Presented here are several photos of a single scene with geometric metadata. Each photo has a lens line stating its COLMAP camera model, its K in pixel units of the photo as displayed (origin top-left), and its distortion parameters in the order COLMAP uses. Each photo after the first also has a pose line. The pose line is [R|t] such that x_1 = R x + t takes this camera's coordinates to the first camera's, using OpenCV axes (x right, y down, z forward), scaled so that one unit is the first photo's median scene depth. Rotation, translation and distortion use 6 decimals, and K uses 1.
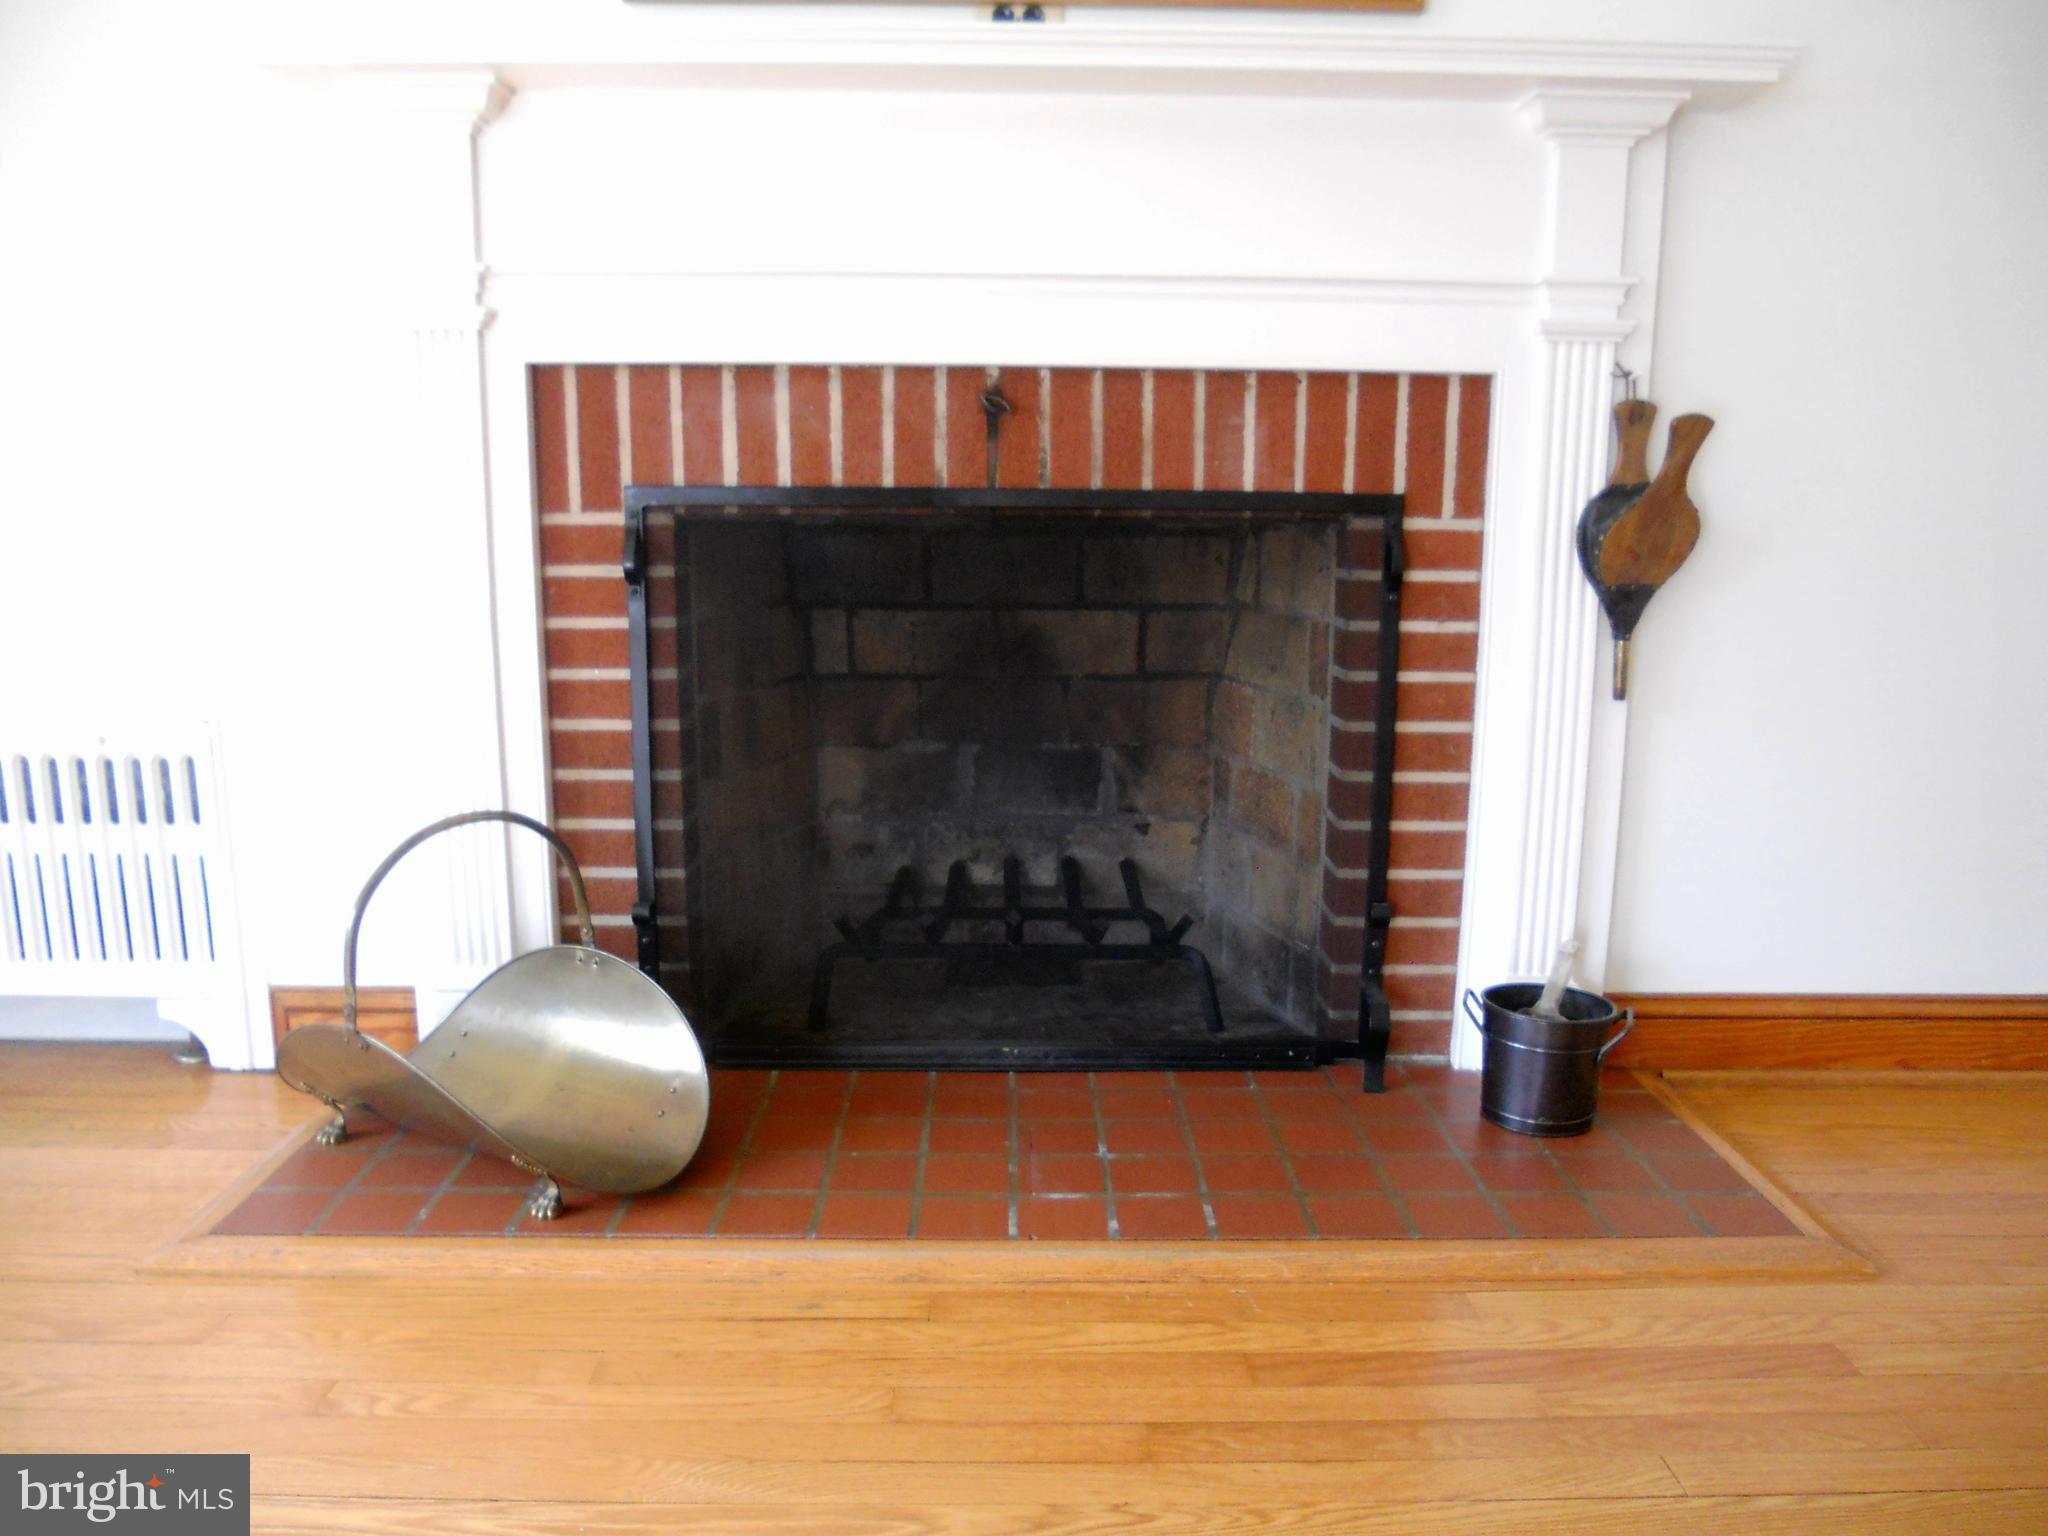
lens RADIAL K [[1558.6, 0, 1024.5], [0, 1558.6, 817.3], [0, 0, 1]] dist [-0.040373, -0.000563]
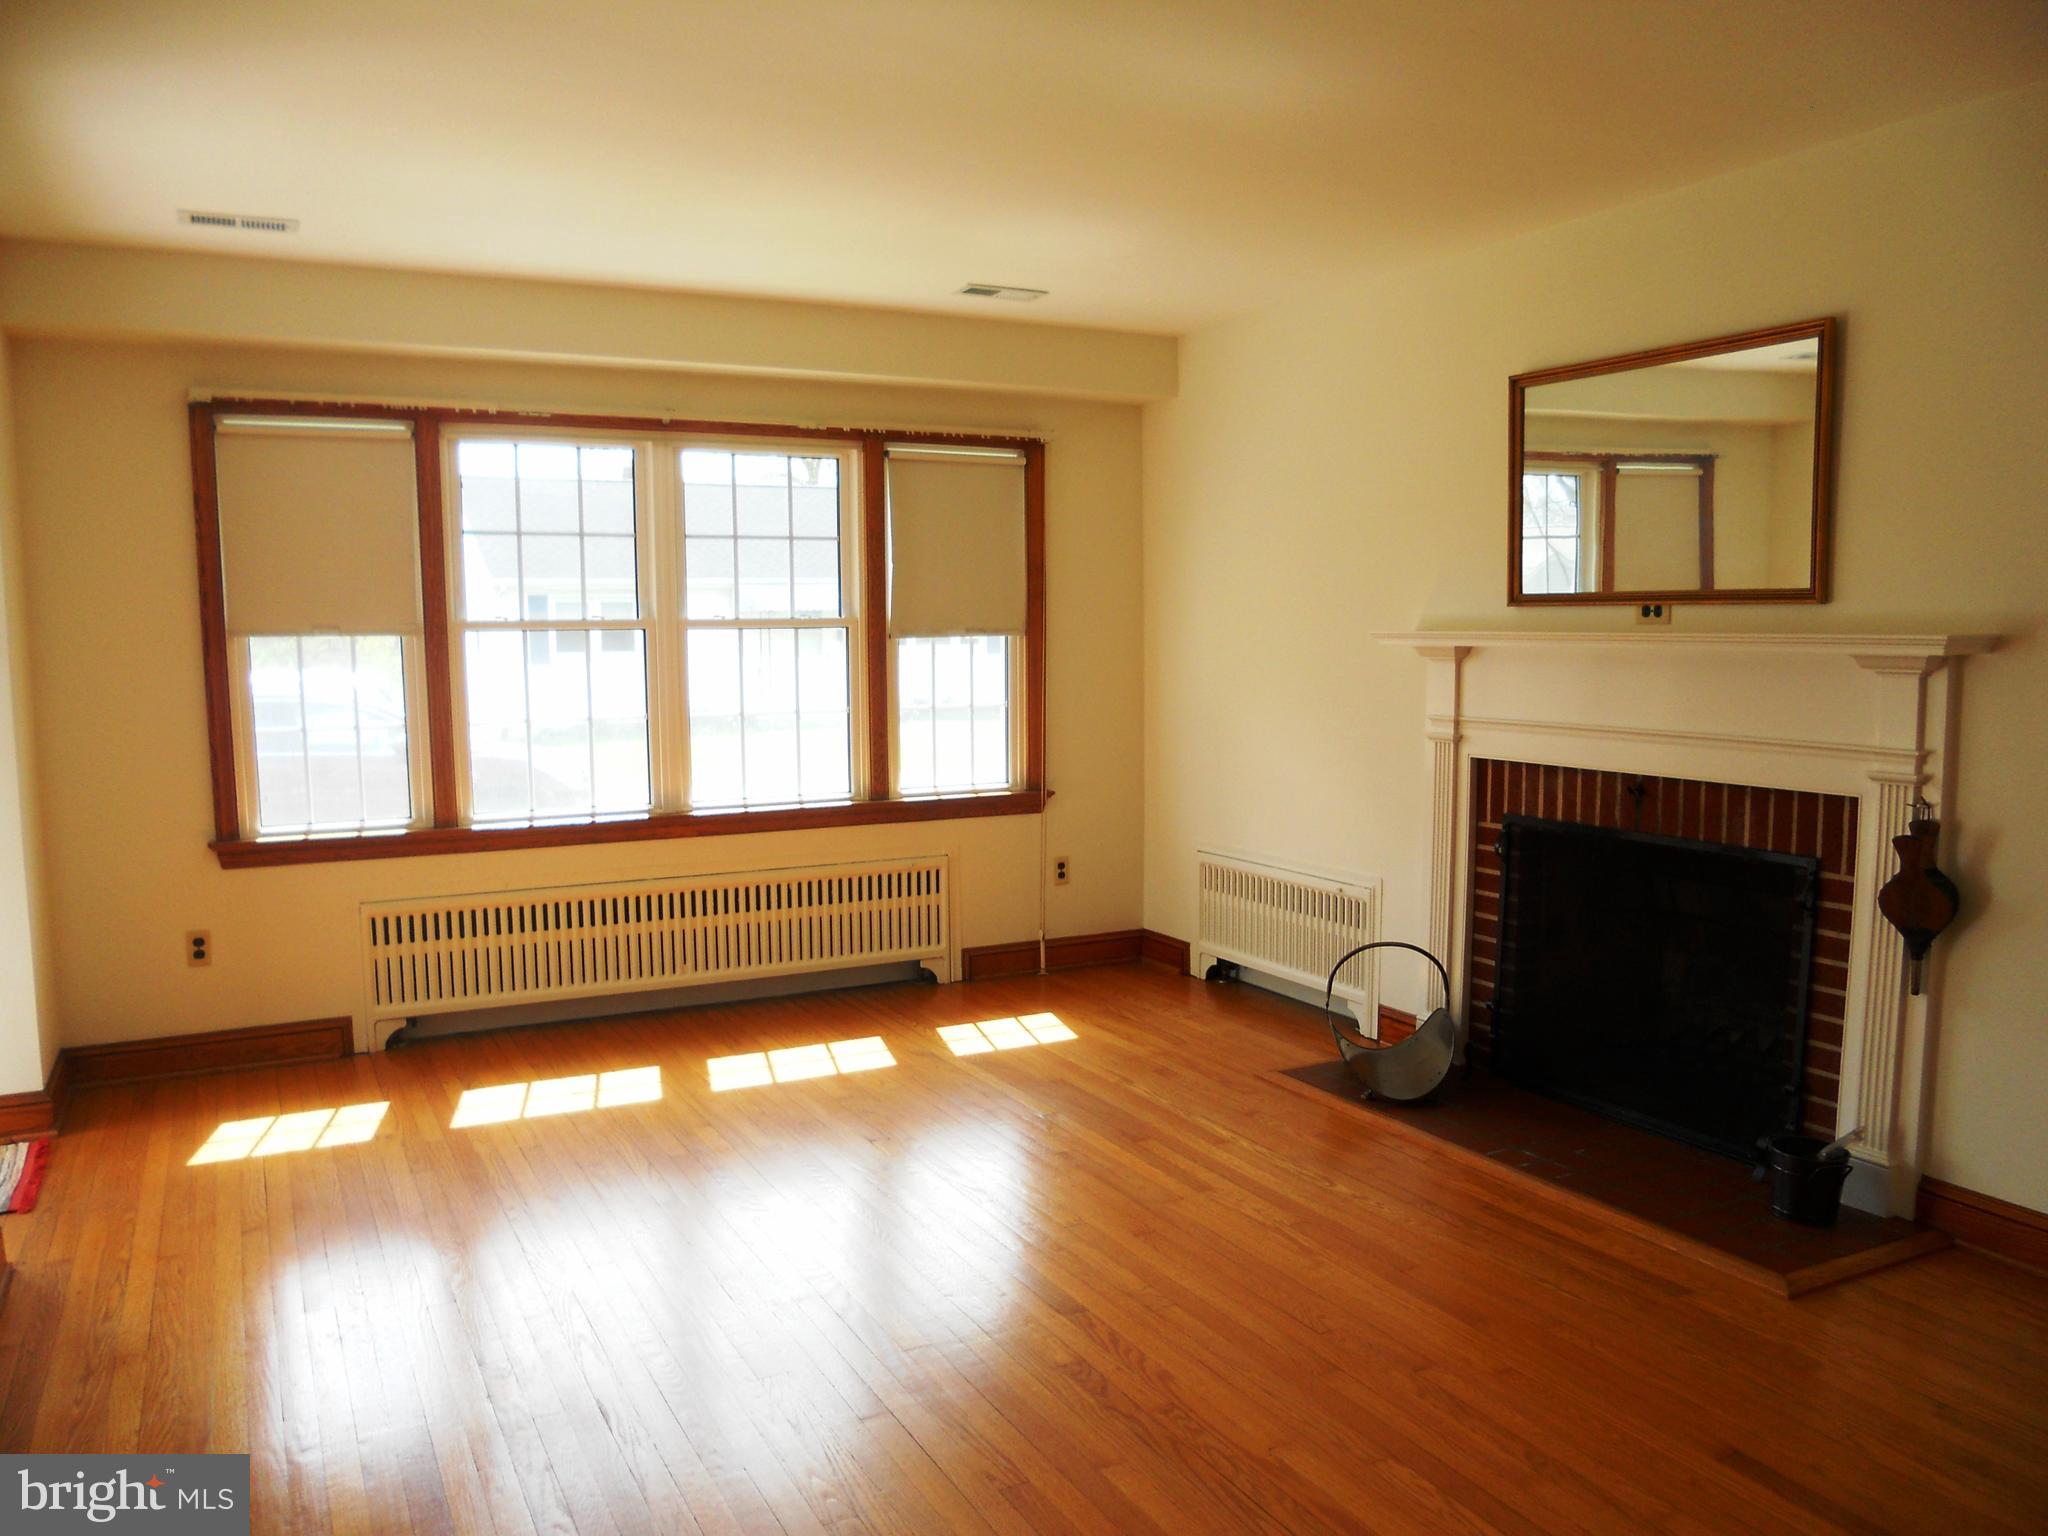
lens RADIAL K [[1558.6, 0, 1024.5], [0, 1558.6, 817.3], [0, 0, 1]] dist [-0.040373, -0.000563]
pose [[0.456728, 0.098156, -0.884175, 1.419476], [-0.164208, 0.986118, 0.024650, -0.149976], [0.874320, 0.133930, 0.466506, -0.657270]]
